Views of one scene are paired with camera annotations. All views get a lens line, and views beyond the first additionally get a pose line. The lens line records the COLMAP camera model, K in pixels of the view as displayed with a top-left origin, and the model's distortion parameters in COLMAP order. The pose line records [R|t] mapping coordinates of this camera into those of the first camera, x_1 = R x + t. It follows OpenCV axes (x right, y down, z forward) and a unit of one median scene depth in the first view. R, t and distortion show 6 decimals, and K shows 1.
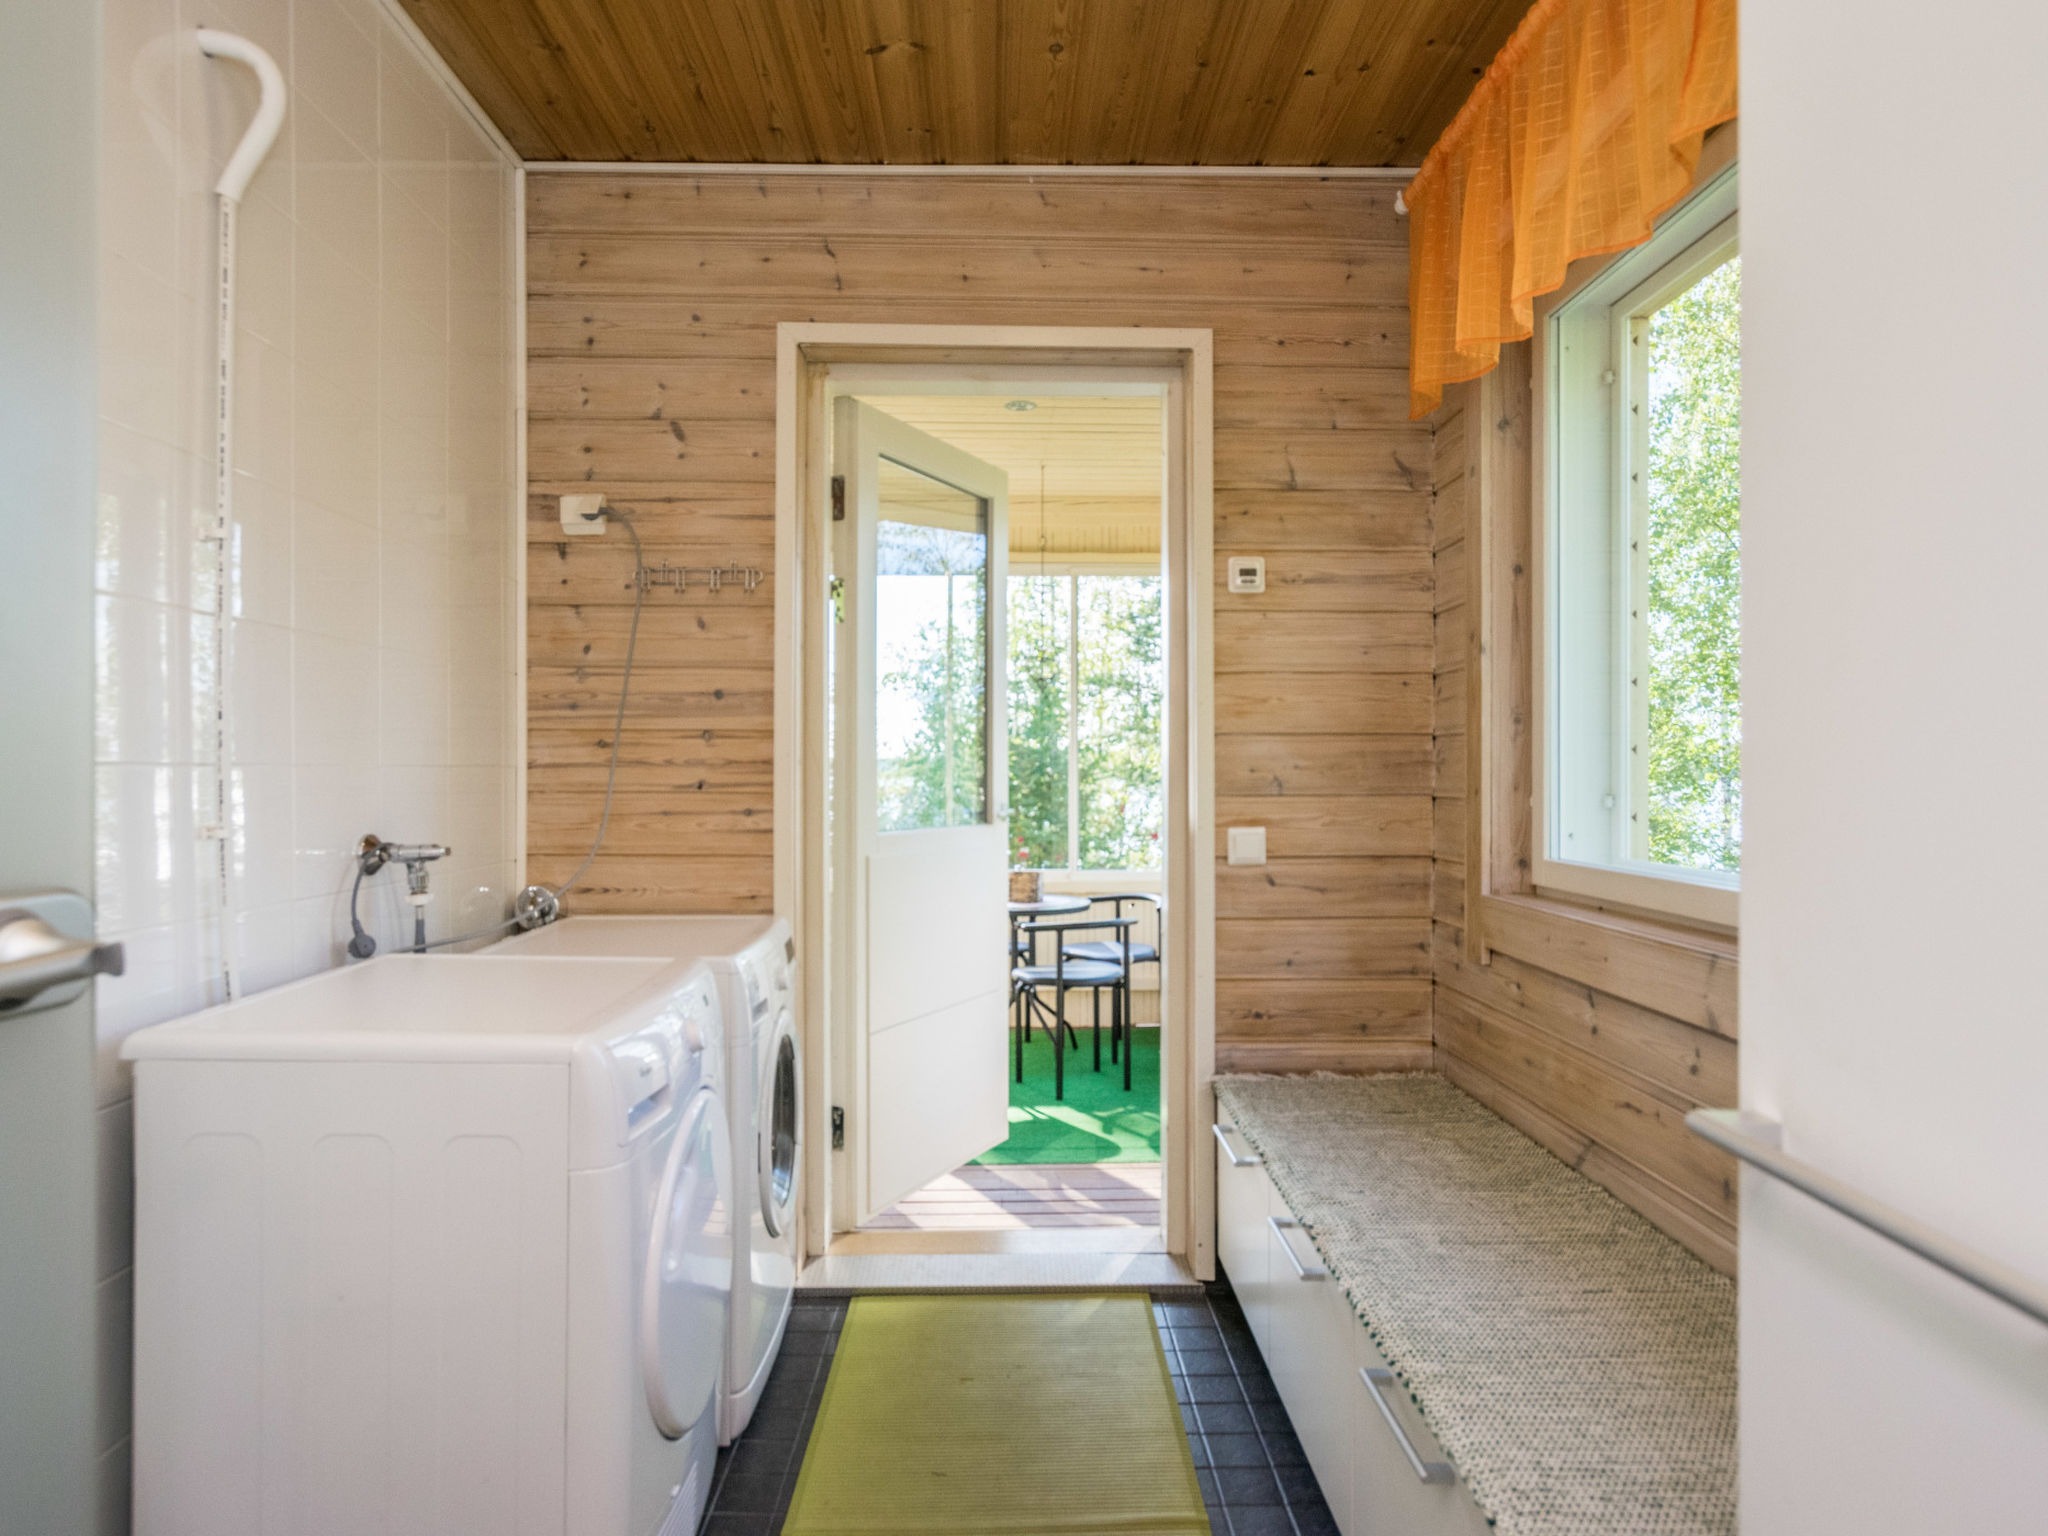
lens RADIAL K [[1237.1, 0, 1039.6], [0, 1237.1, 768.7], [0, 0, 1]] dist [-0.018024, 0.002389]
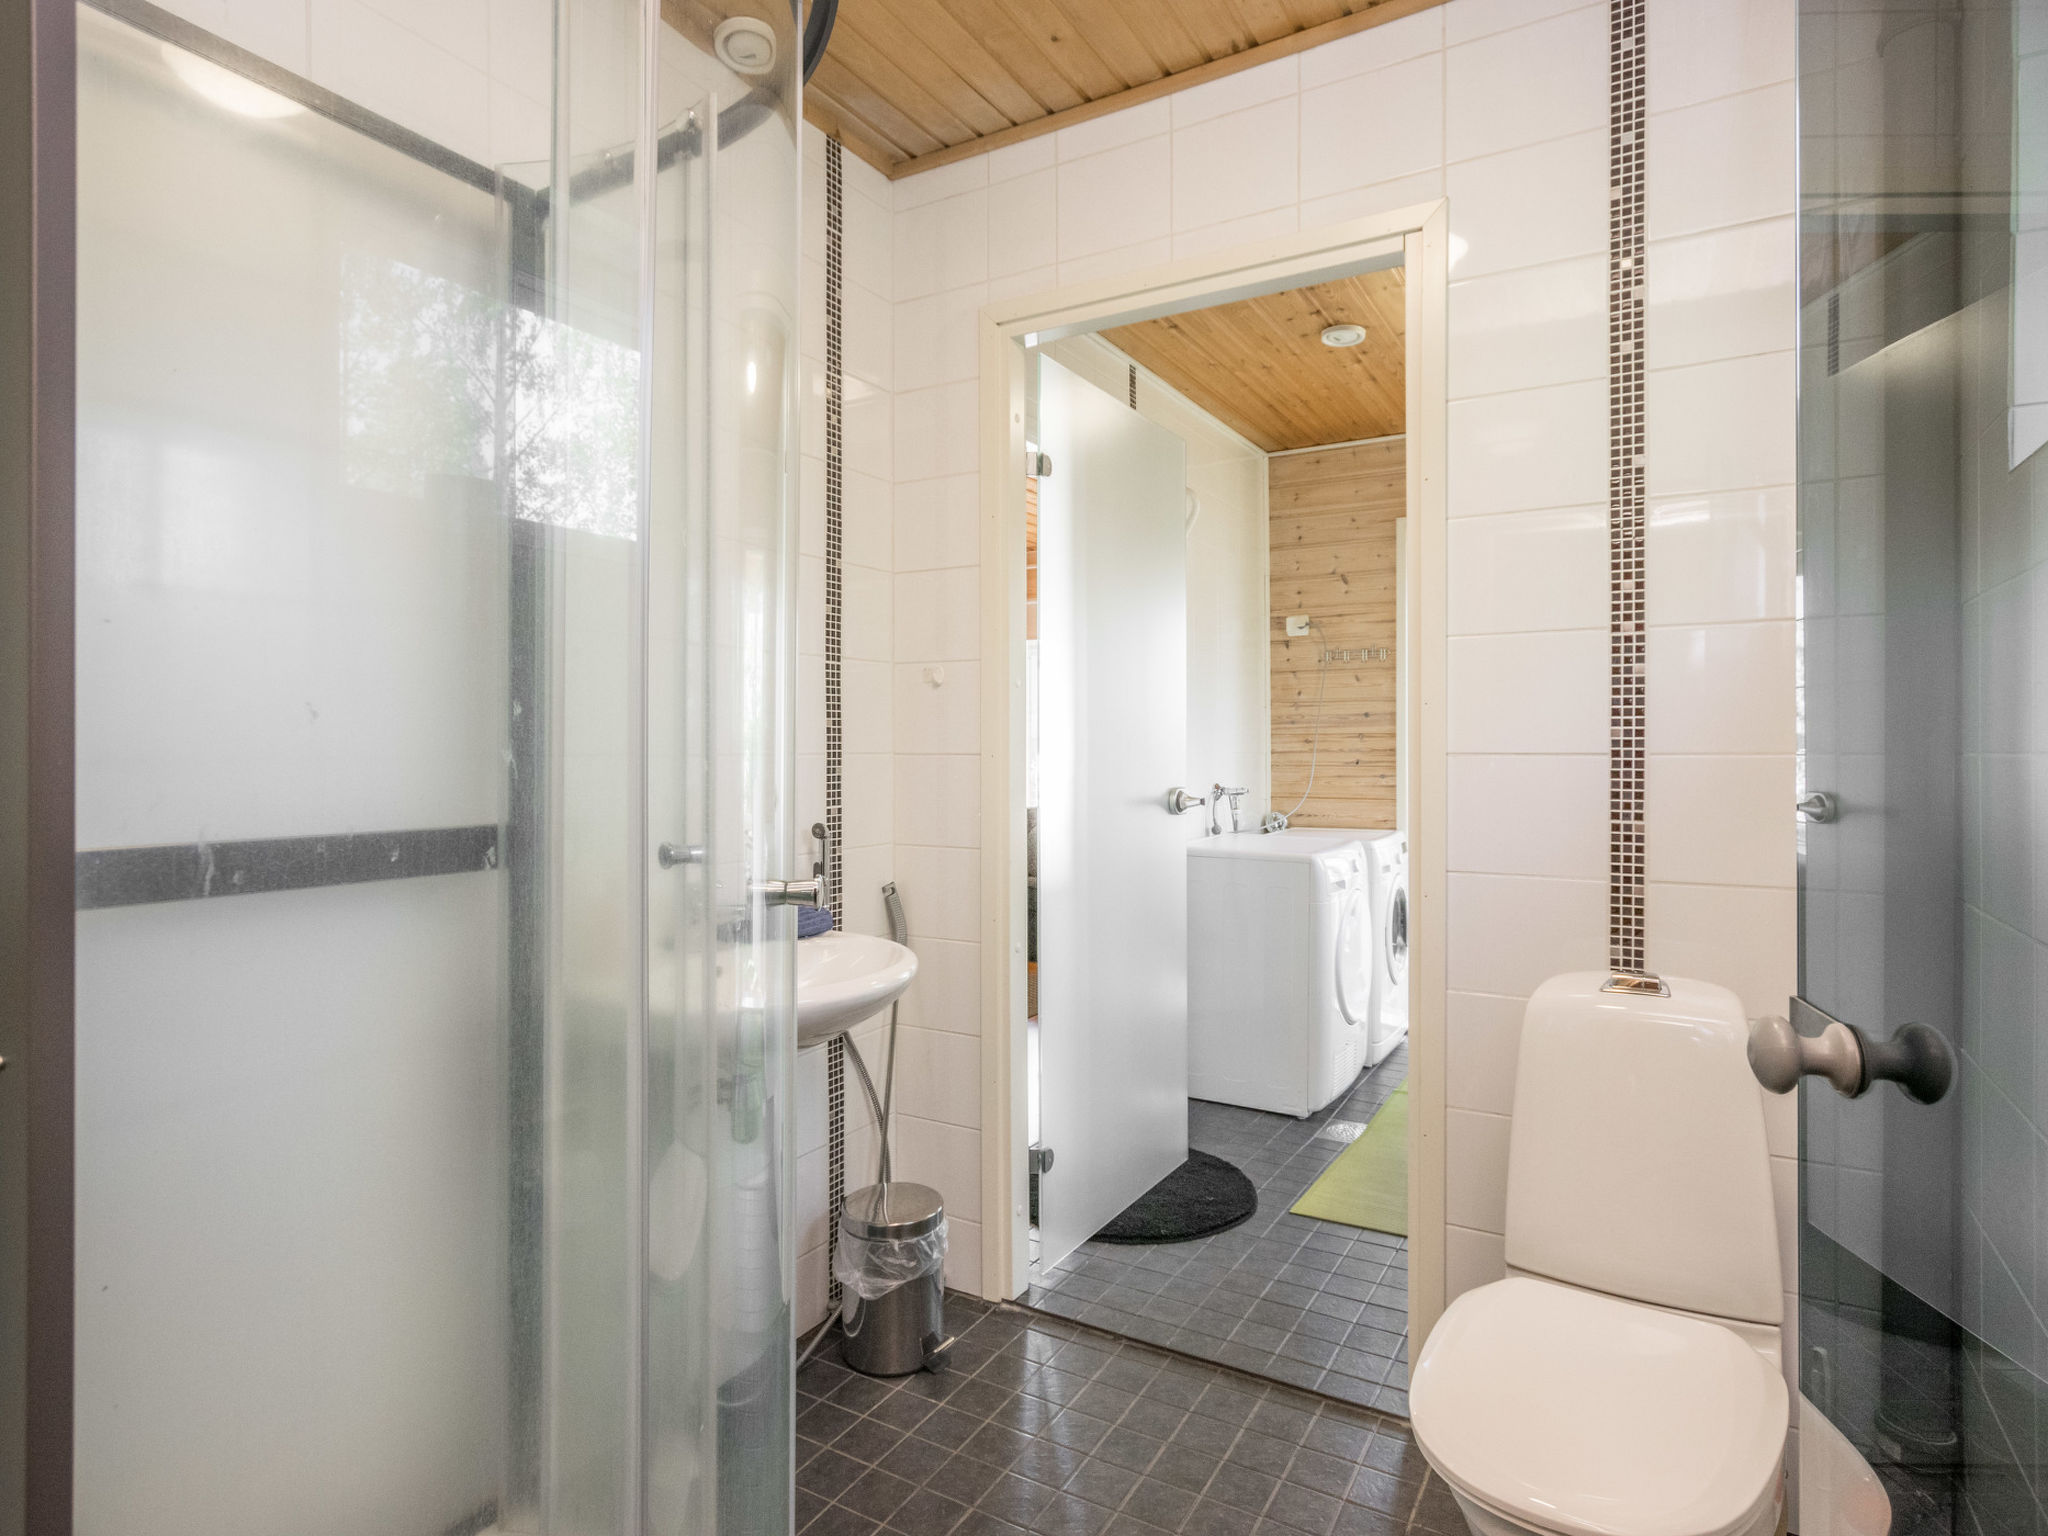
lens RADIAL K [[1107.4, 0, 1039.5], [0, 1107.4, 755.9], [0, 0, 1]] dist [-0.005596, 0.002770]
pose [[0.854177, -0.002163, -0.519978, 0.201023], [0.004771, 0.999982, 0.003679, -0.005205], [0.519961, -0.005623, 0.854172, -0.737314]]
